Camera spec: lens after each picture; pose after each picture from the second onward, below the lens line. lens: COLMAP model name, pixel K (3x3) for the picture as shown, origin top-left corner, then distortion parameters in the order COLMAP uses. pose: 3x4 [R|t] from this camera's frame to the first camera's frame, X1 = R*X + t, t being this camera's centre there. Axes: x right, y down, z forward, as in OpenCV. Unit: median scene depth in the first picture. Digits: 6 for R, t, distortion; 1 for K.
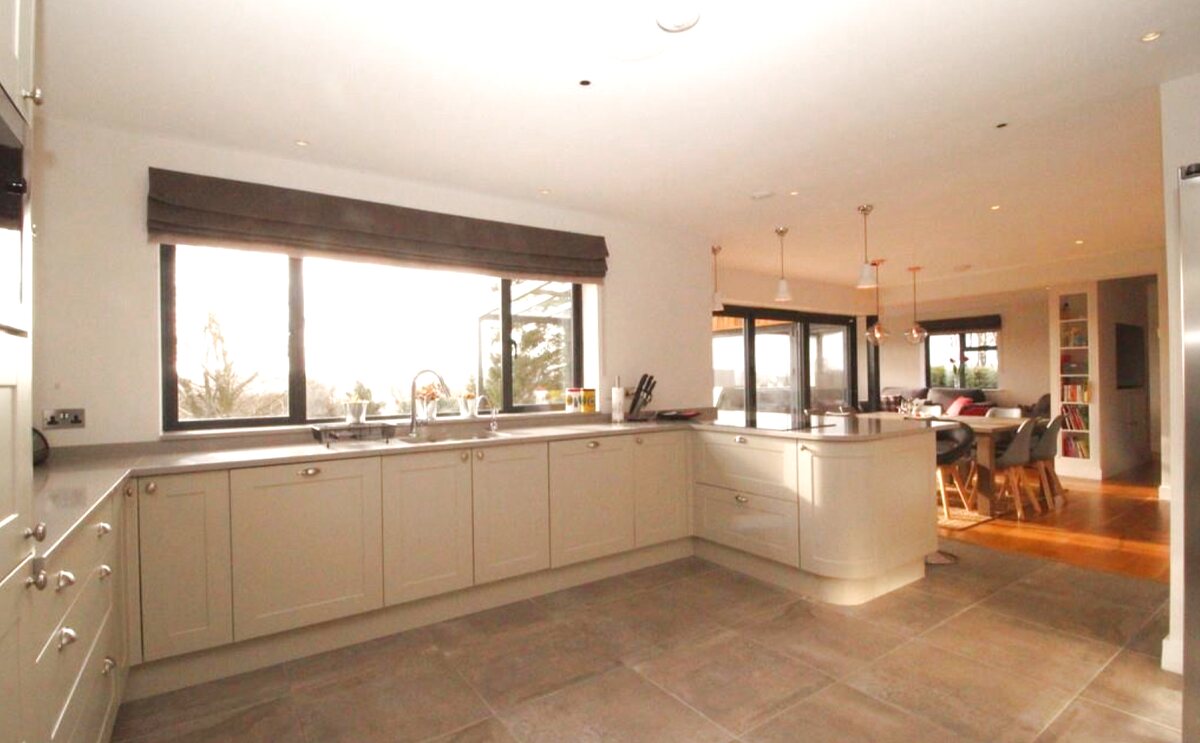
lens RADIAL K [[571.4, 0, 601.7], [0, 571.4, 373.8], [0, 0, 1]] dist [-0.018280, -0.000434]
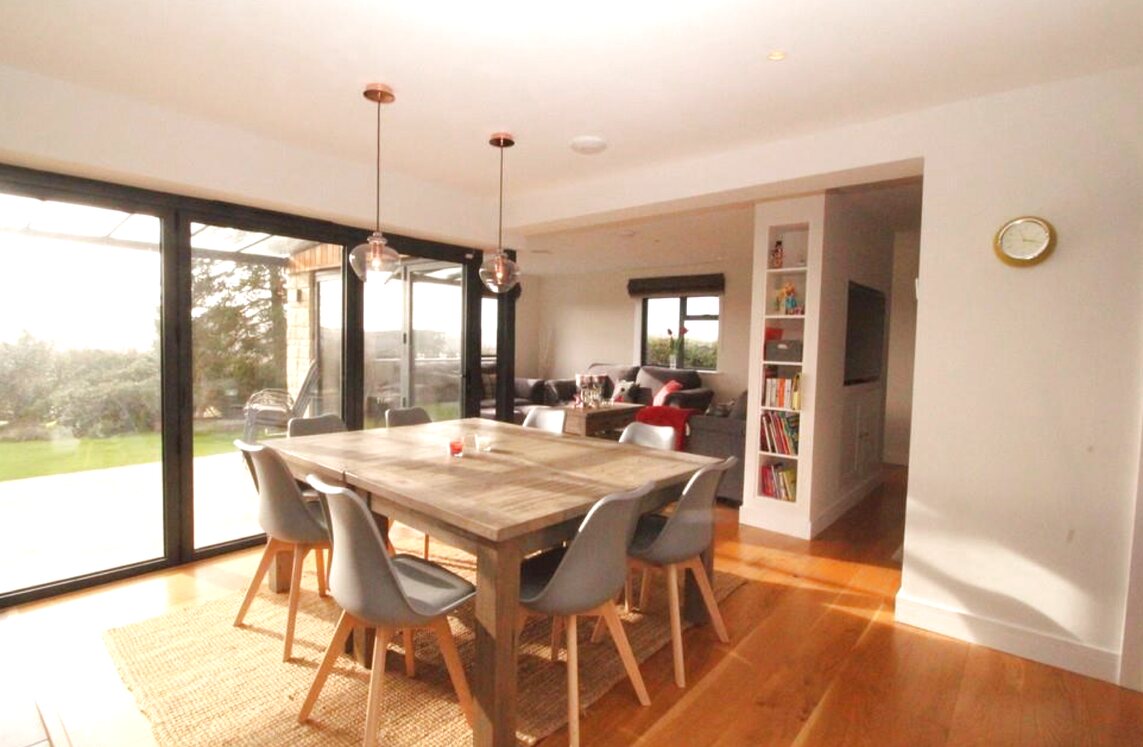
lens RADIAL K [[561.6, 0, 570.5], [0, 561.6, 373.6], [0, 0, 1]] dist [-0.000089, -0.000022]
pose [[0.963066, 0.021173, 0.268432, 0.458132], [-0.039090, 0.997337, 0.061577, -0.013703], [-0.266413, -0.069796, 0.961329, 0.483292]]
